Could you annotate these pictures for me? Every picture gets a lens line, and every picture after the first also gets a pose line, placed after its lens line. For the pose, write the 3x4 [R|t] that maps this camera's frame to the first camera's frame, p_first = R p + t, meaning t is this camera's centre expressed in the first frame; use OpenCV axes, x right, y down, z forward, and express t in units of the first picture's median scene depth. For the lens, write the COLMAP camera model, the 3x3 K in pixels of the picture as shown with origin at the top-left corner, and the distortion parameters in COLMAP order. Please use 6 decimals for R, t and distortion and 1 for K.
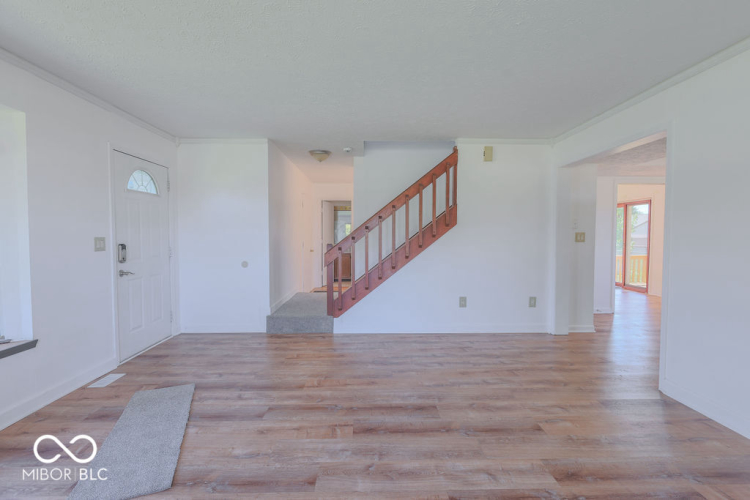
lens RADIAL K [[347.1, 0, 374.3], [0, 347.1, 249.3], [0, 0, 1]] dist [-0.000979, 0.000458]
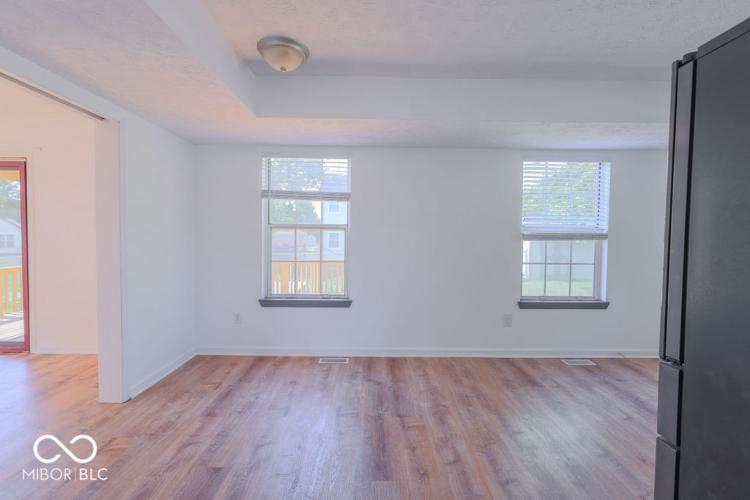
lens RADIAL K [[347.1, 0, 374.3], [0, 347.1, 249.3], [0, 0, 1]] dist [-0.000979, 0.000458]
pose [[0.017837, -0.030904, 0.999363, 0.693612], [0.028496, 0.999132, 0.030389, -0.042360], [-0.999435, 0.027936, 0.018702, 1.126241]]
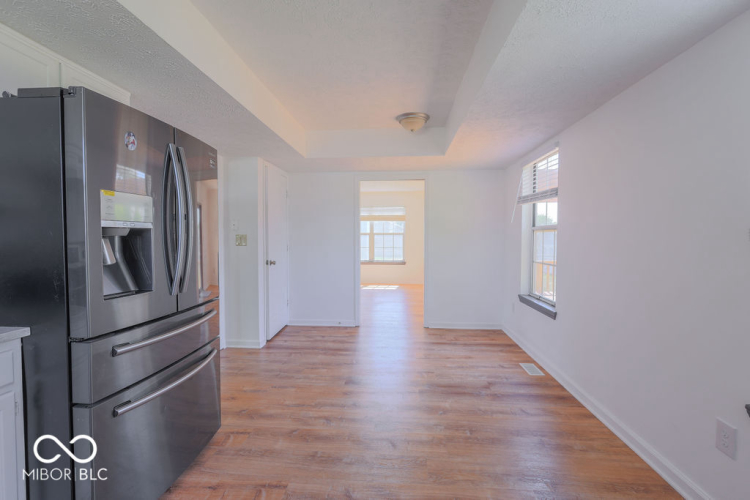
lens RADIAL K [[347.1, 0, 374.3], [0, 347.1, 249.3], [0, 0, 1]] dist [-0.000979, 0.000458]
pose [[0.994697, 0.004126, -0.102762, 1.416211], [-0.004706, 0.999974, -0.005398, -0.011006], [0.102737, 0.005853, 0.994691, 0.199749]]
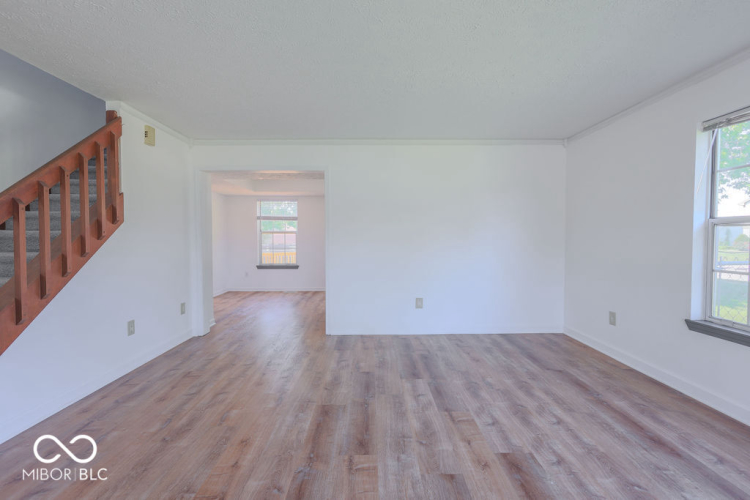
lens RADIAL K [[347.1, 0, 374.3], [0, 347.1, 249.3], [0, 0, 1]] dist [-0.000979, 0.000458]
pose [[0.009791, -0.034784, 0.999347, -0.649754], [0.041442, 0.998550, 0.034350, -0.024634], [-0.999093, 0.041078, 0.011218, 0.651067]]
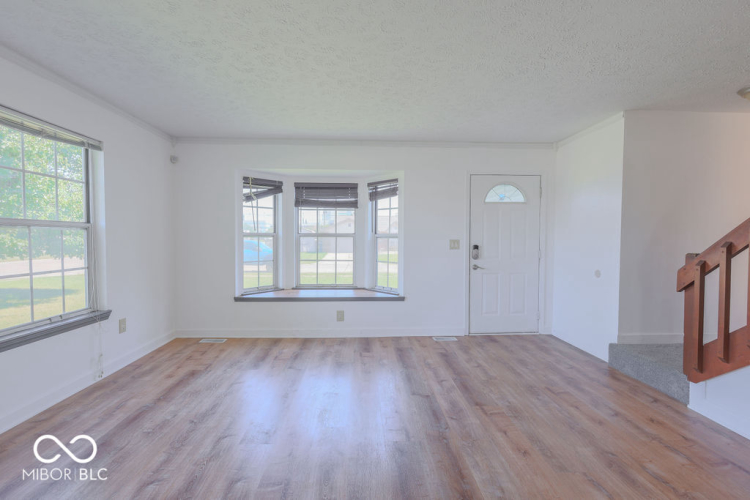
lens RADIAL K [[347.1, 0, 374.3], [0, 347.1, 249.3], [0, 0, 1]] dist [-0.000979, 0.000458]
pose [[0.017812, 0.031681, -0.999339, 0.612481], [-0.041233, 0.998671, 0.030925, -0.025084], [0.998991, 0.040655, 0.019094, 0.620284]]
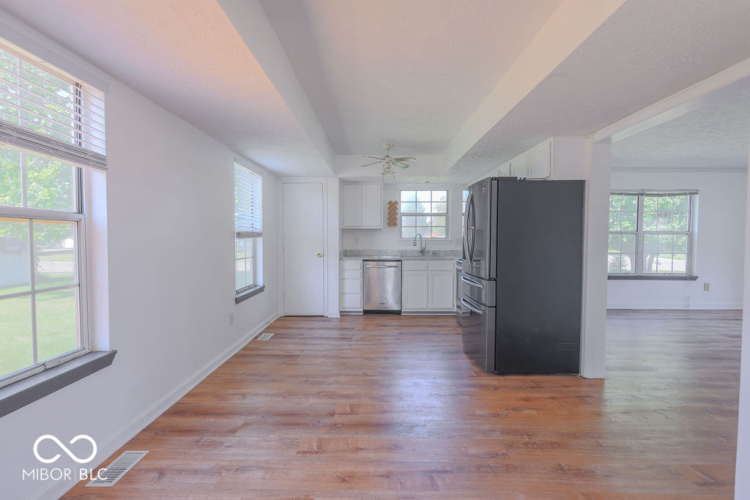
lens RADIAL K [[347.1, 0, 374.3], [0, 347.1, 249.3], [0, 0, 1]] dist [-0.000979, 0.000458]
pose [[-0.999476, -0.003986, 0.032135, 1.326819], [-0.001633, 0.997338, 0.072900, -0.074078], [-0.032340, 0.072809, -0.996821, 1.832673]]
